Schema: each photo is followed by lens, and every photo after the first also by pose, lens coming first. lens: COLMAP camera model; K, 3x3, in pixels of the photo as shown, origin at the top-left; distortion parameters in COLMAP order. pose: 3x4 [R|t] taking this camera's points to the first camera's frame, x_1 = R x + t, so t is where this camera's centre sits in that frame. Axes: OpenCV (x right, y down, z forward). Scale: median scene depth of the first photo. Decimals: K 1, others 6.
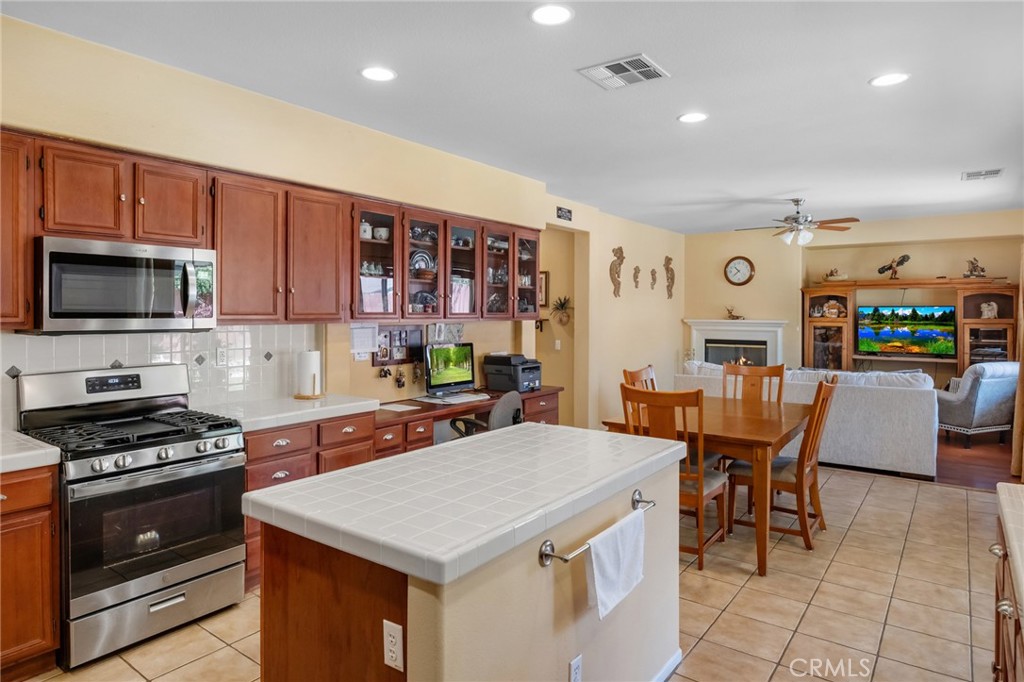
lens RADIAL K [[602.5, 0, 513.7], [0, 602.5, 319.5], [0, 0, 1]] dist [-0.002944, 0.001962]
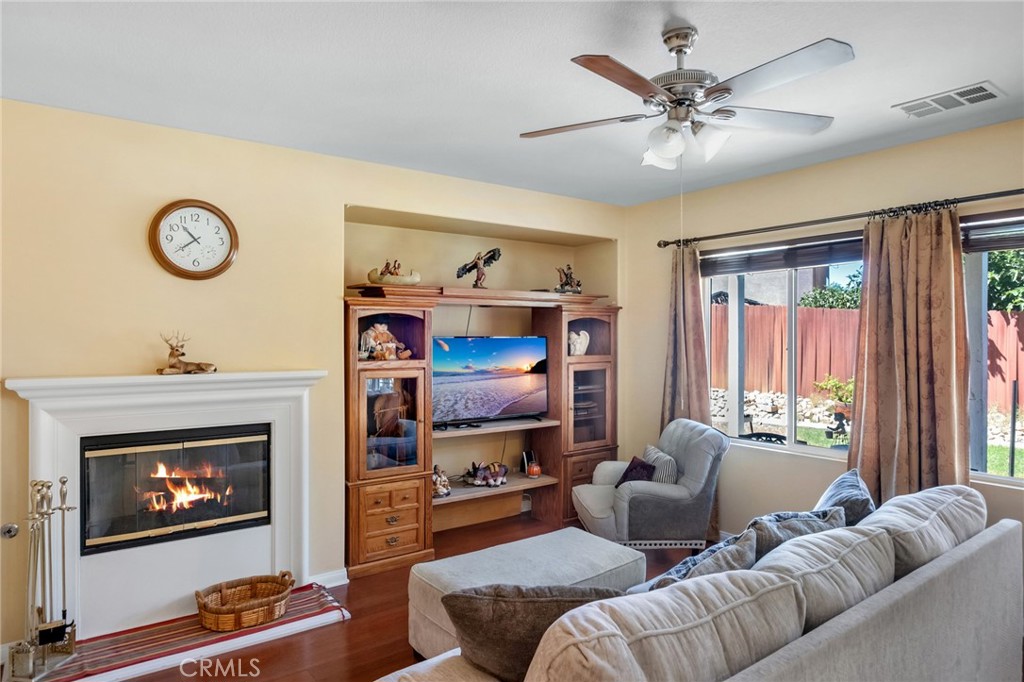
lens RADIAL K [[631.8, 0, 512.0], [0, 631.8, 341.0], [0, 0, 1]] dist [0.002414, 0.001598]
pose [[0.292037, -0.010118, 0.956354, 0.080125], [0.015668, 0.999860, 0.005794, -0.023091], [-0.956279, 0.013292, 0.292154, 0.887521]]
